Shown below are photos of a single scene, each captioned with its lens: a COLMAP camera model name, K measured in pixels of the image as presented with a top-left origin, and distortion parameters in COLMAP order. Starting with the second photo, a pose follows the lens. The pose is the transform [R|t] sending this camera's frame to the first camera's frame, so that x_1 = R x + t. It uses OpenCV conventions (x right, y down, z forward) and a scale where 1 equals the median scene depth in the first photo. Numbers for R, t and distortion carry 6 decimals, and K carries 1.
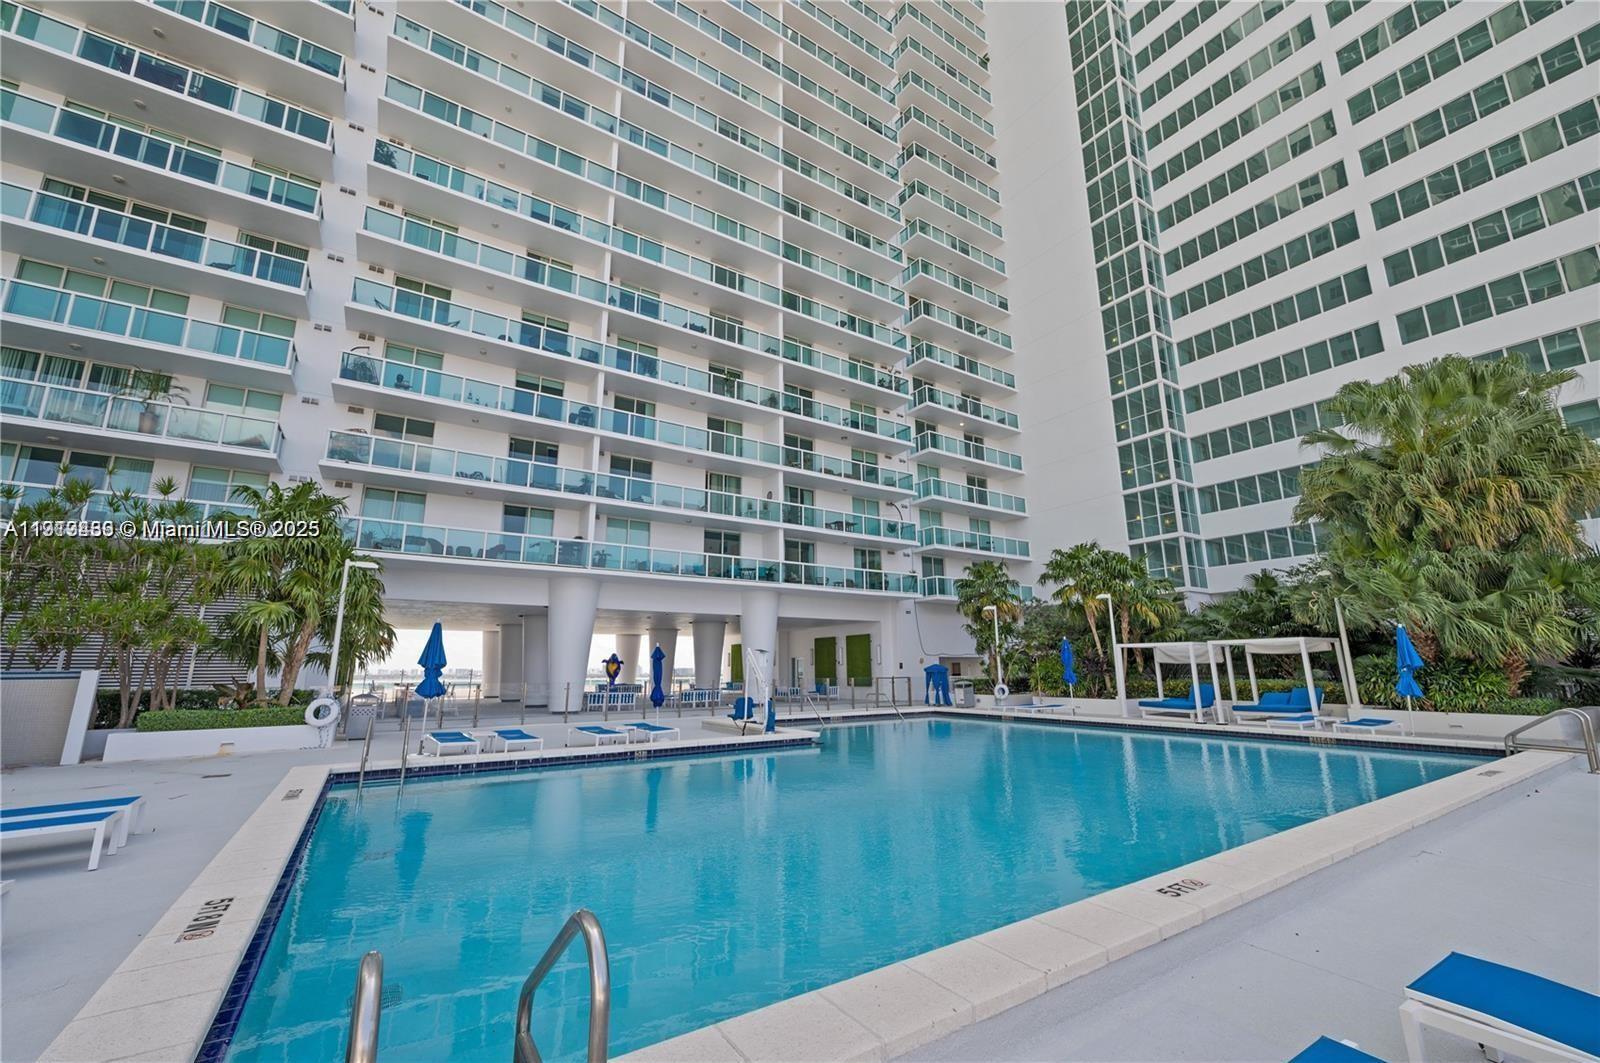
lens RADIAL K [[628.9, 0, 800.2], [0, 628.9, 524.5], [0, 0, 1]] dist [0.003599, -0.000619]
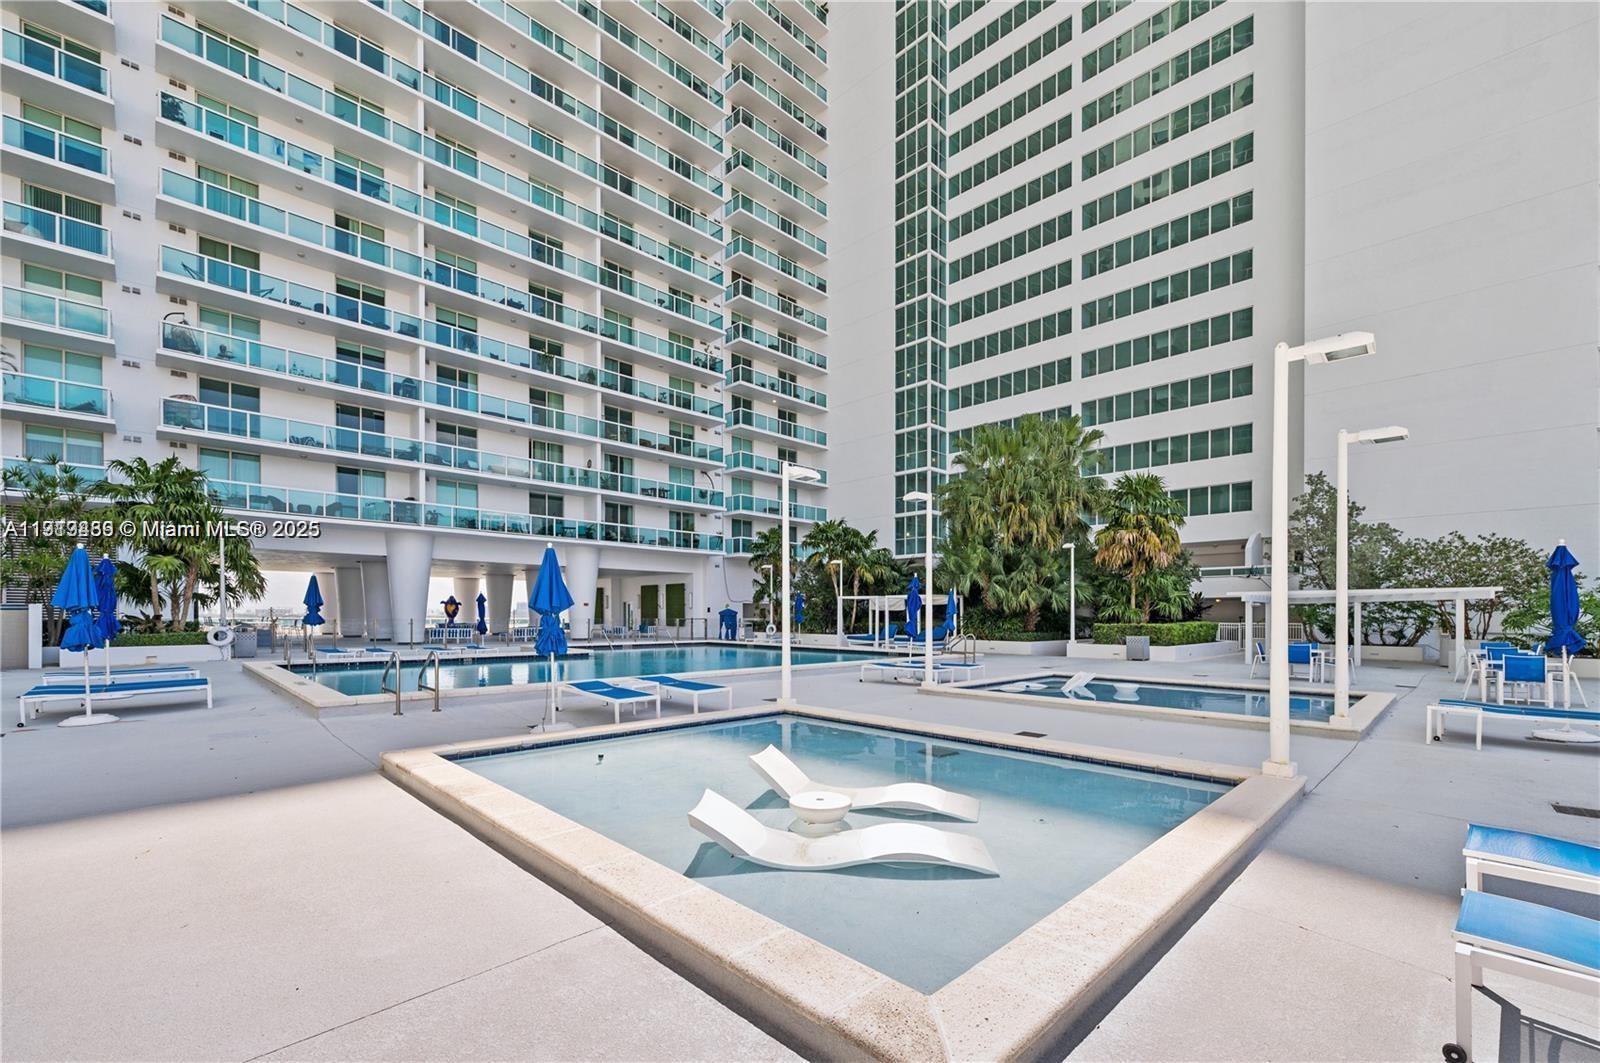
lens RADIAL K [[656.5, 0, 800.4], [0, 656.5, 616.1], [0, 0, 1]] dist [0.001666, -0.000197]
pose [[0.980219, 0.010870, 0.197619, 0.101479], [-0.055655, 0.973338, 0.222520, -0.068068], [-0.189931, -0.229117, 0.954689, -0.302440]]
